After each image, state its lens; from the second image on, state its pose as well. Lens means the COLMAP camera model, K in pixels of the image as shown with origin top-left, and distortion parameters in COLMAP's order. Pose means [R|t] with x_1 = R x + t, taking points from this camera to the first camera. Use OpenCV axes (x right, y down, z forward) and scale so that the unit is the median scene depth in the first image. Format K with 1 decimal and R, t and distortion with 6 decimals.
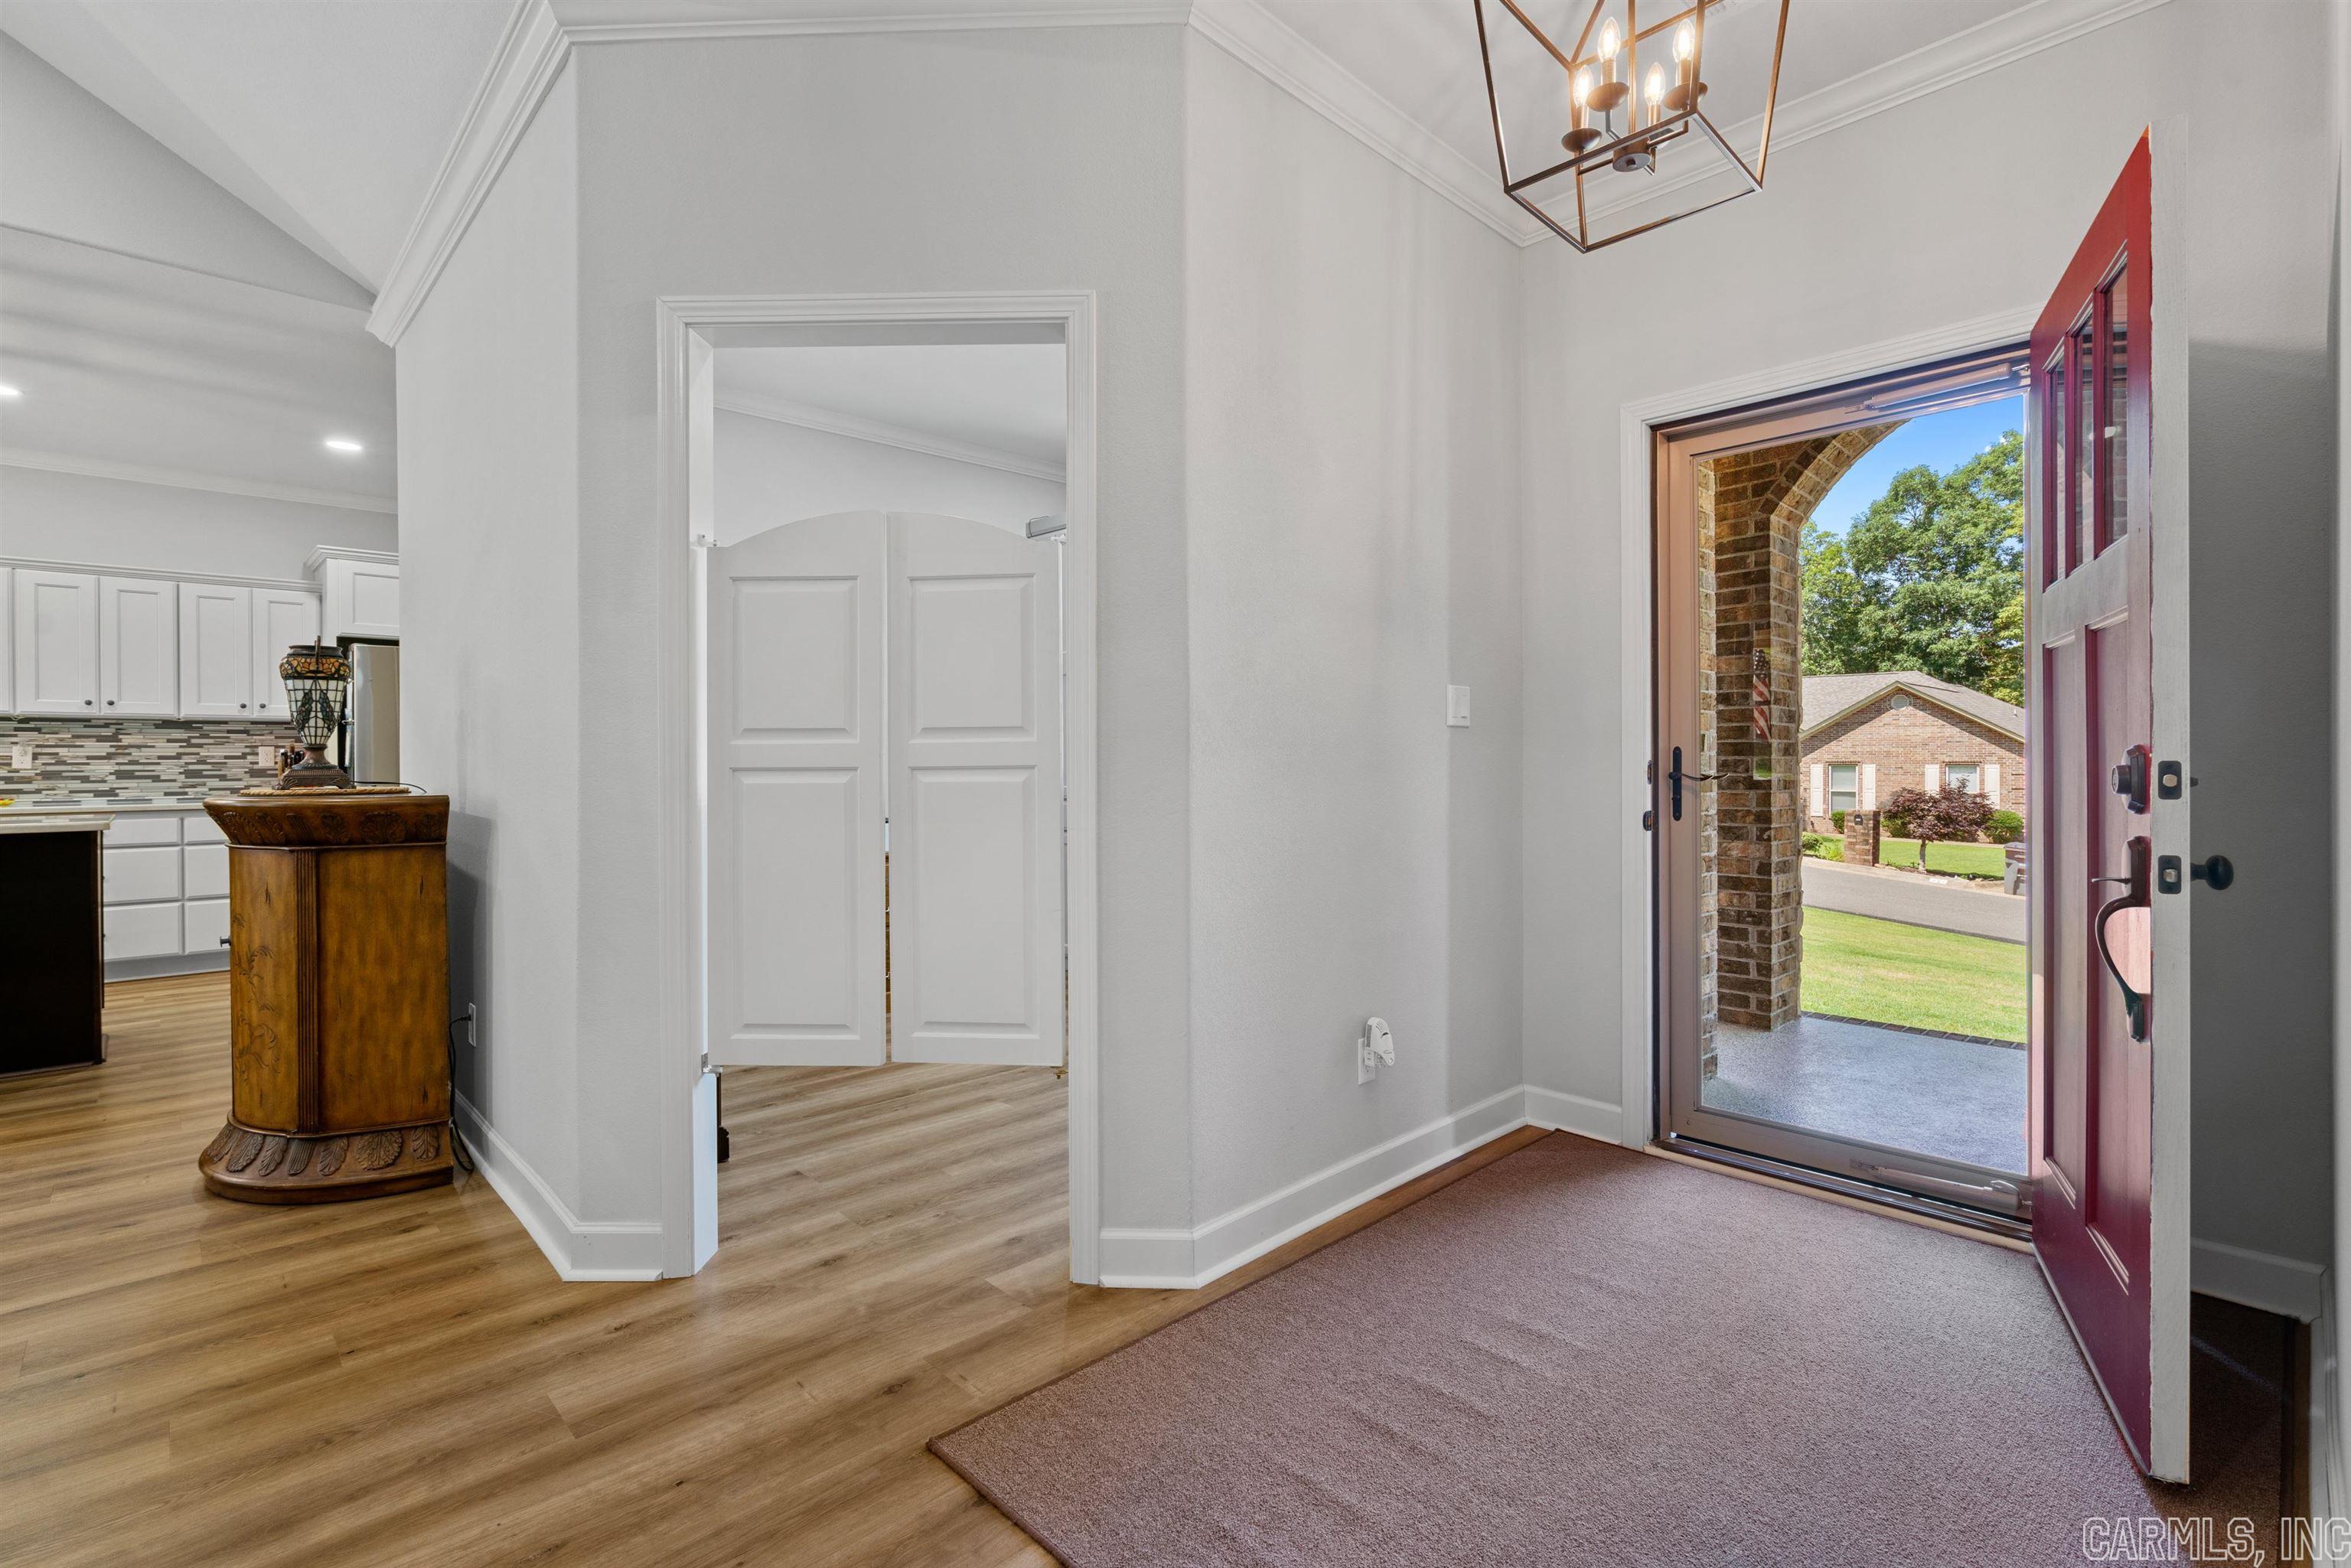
lens RADIAL K [[1092.6, 0, 1171.7], [0, 1092.6, 758.8], [0, 0, 1]] dist [0.005457, 0.000365]
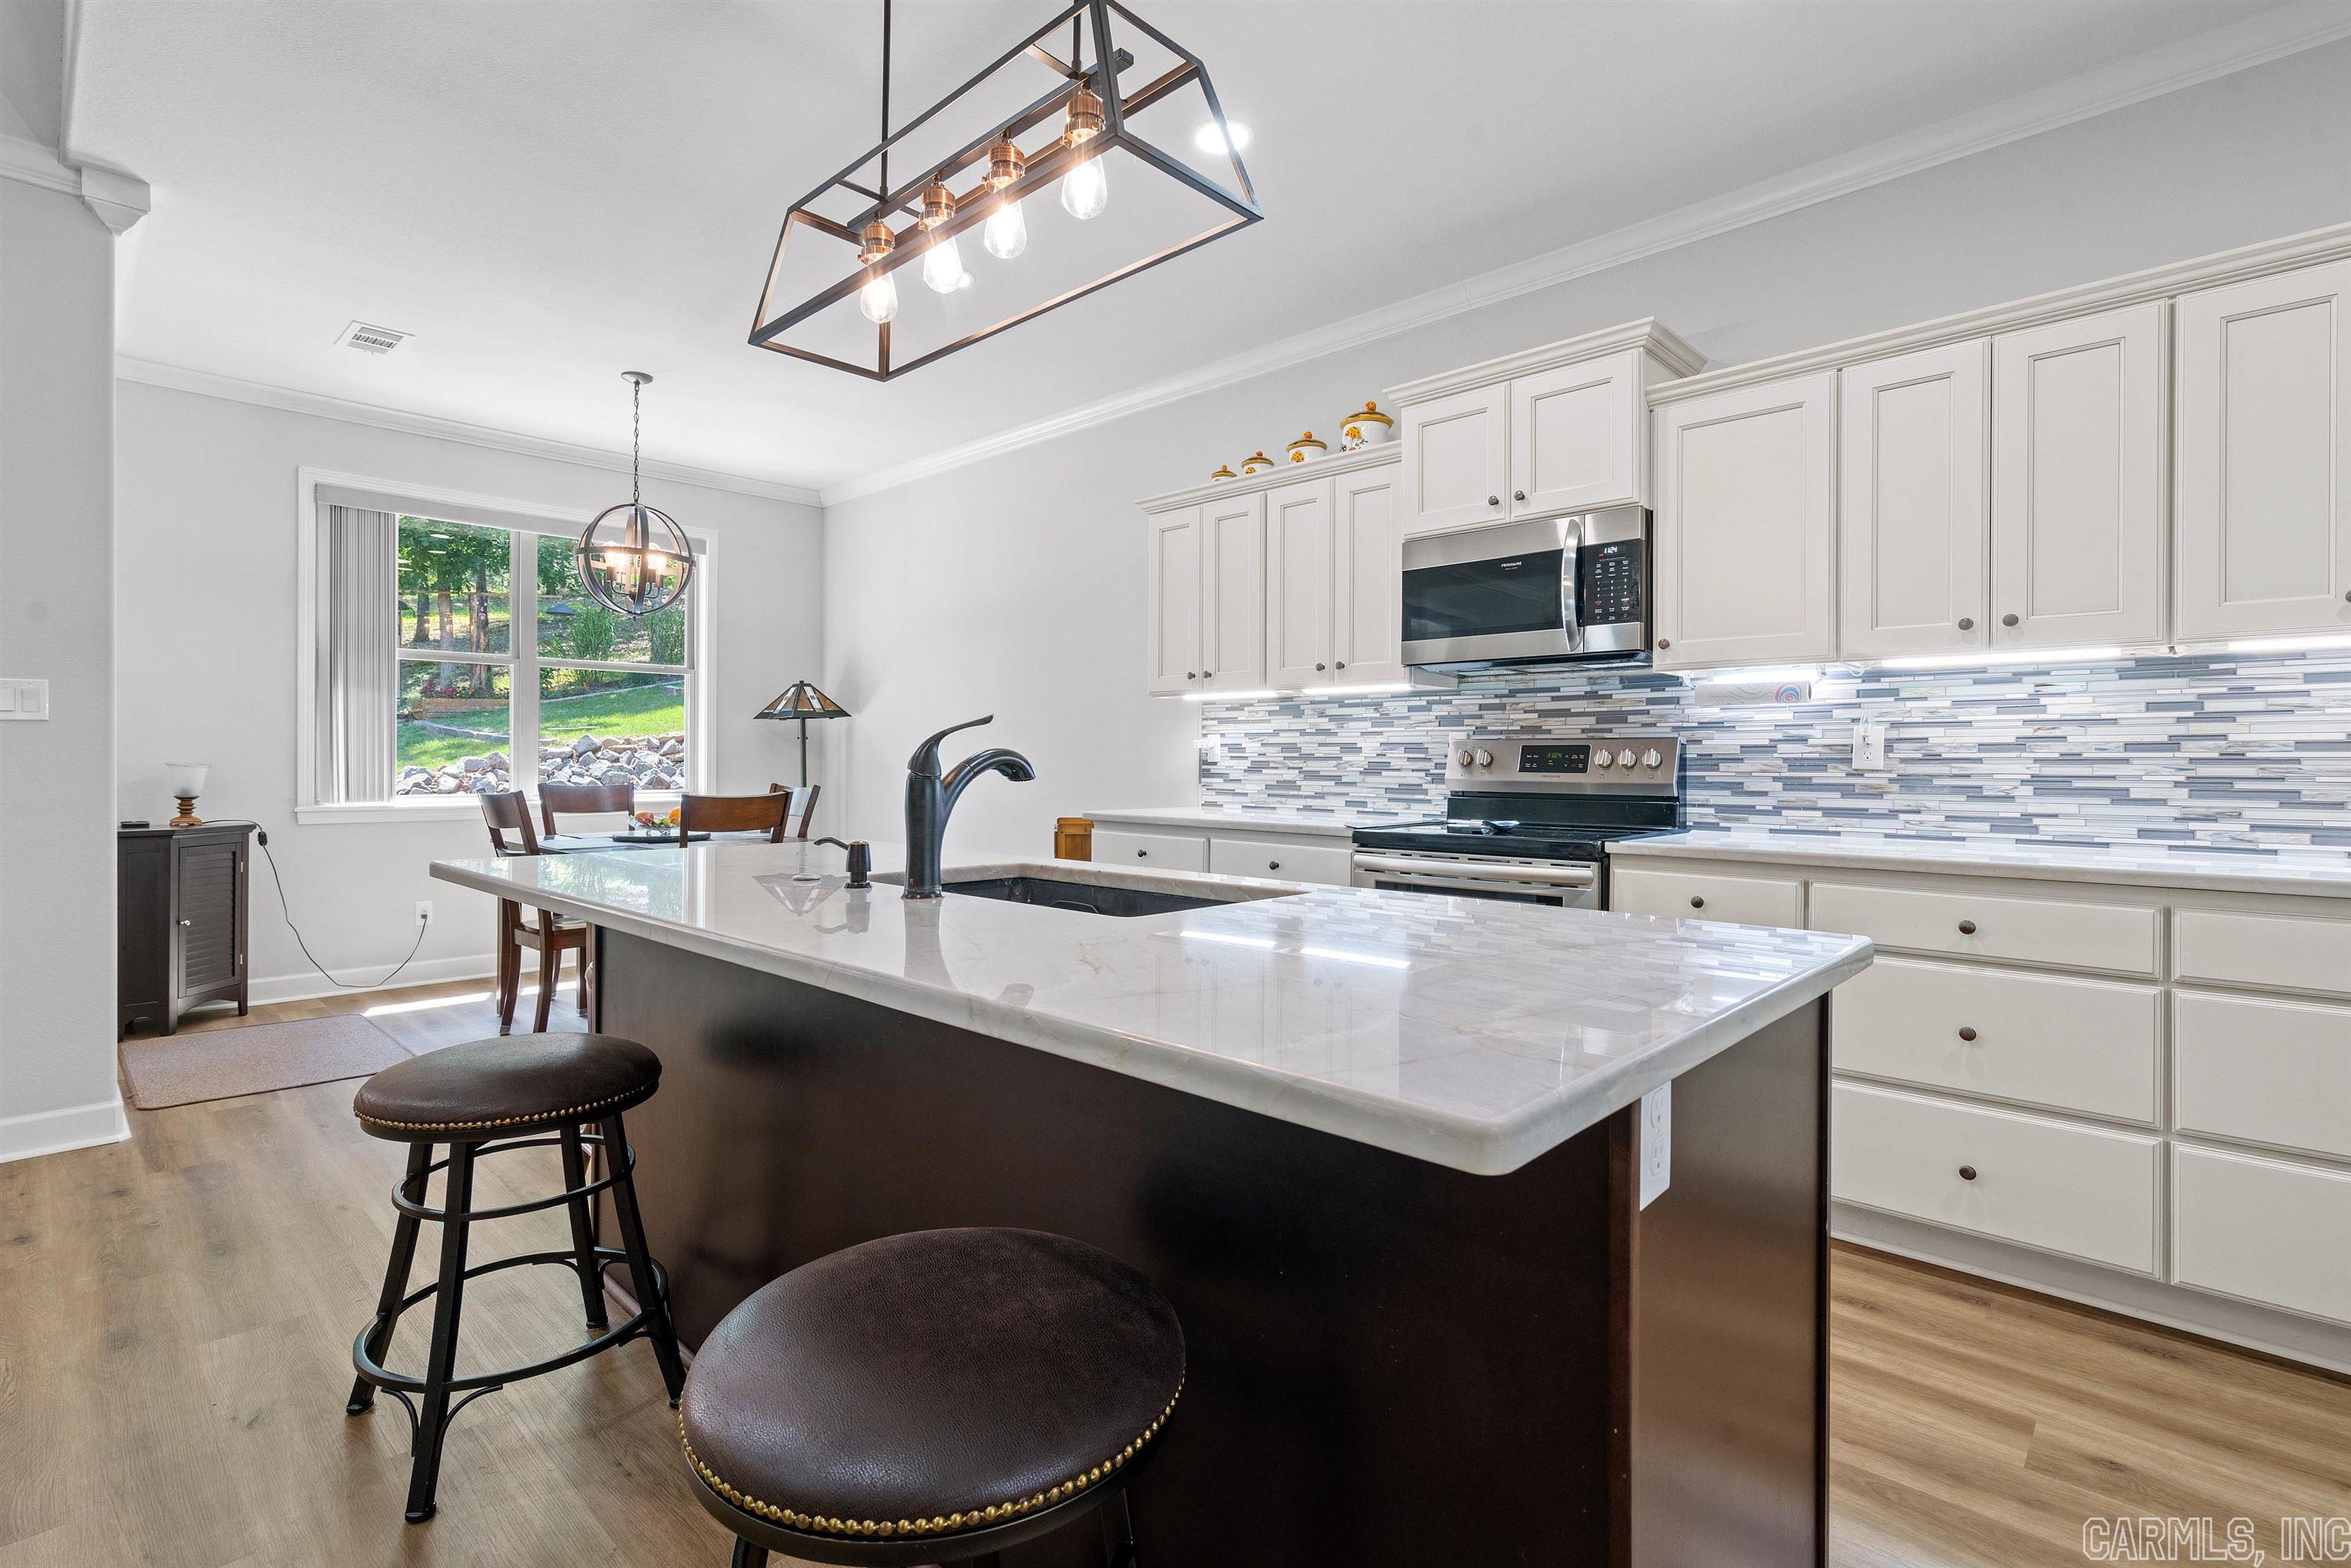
lens RADIAL K [[1080.8, 0, 1159.6], [0, 1080.8, 763.1], [0, 0, 1]] dist [-0.000903, 0.000183]
pose [[0.049367, 0.005901, -0.998763, -0.545578], [-0.004798, 0.999972, 0.005671, 0.004788], [0.998769, 0.004512, 0.049394, 0.631318]]
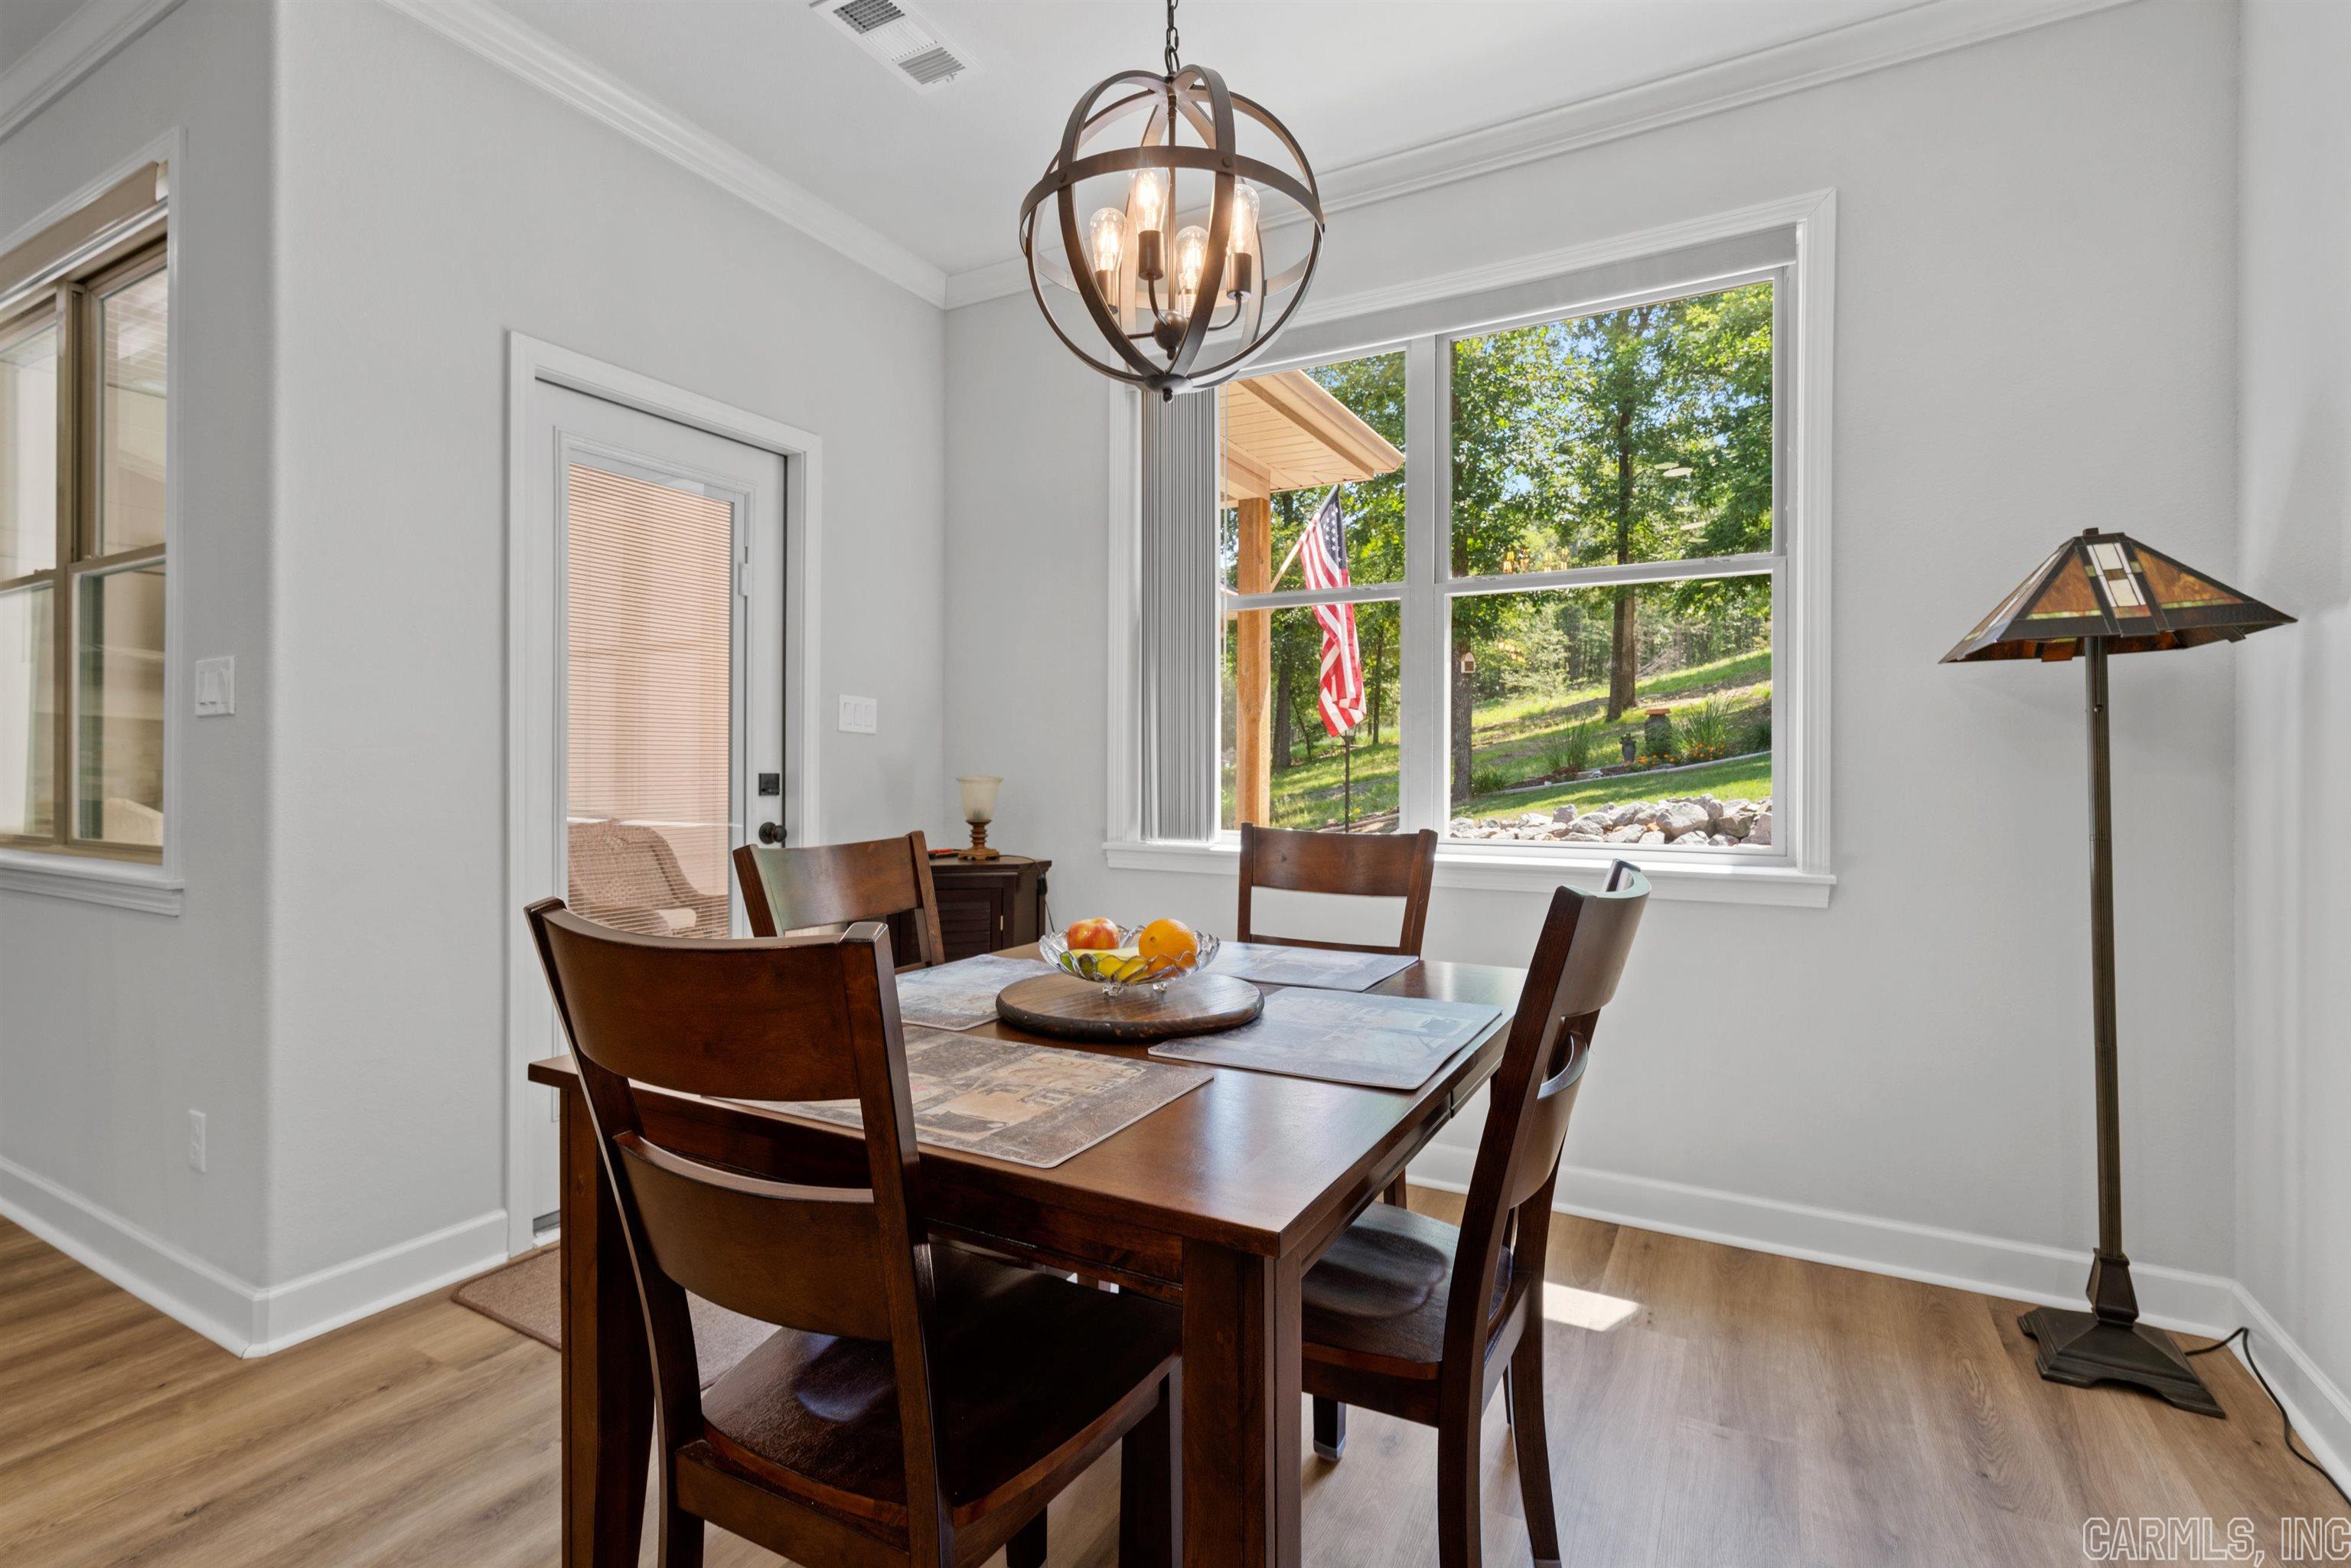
lens RADIAL K [[1080.8, 0, 1159.6], [0, 1080.8, 763.1], [0, 0, 1]] dist [-0.000903, 0.000183]
pose [[-0.956002, -0.008092, -0.293248, -1.278567], [-0.007414, 0.999967, -0.003424, 0.007175], [0.293266, -0.001099, -0.956030, 0.564220]]
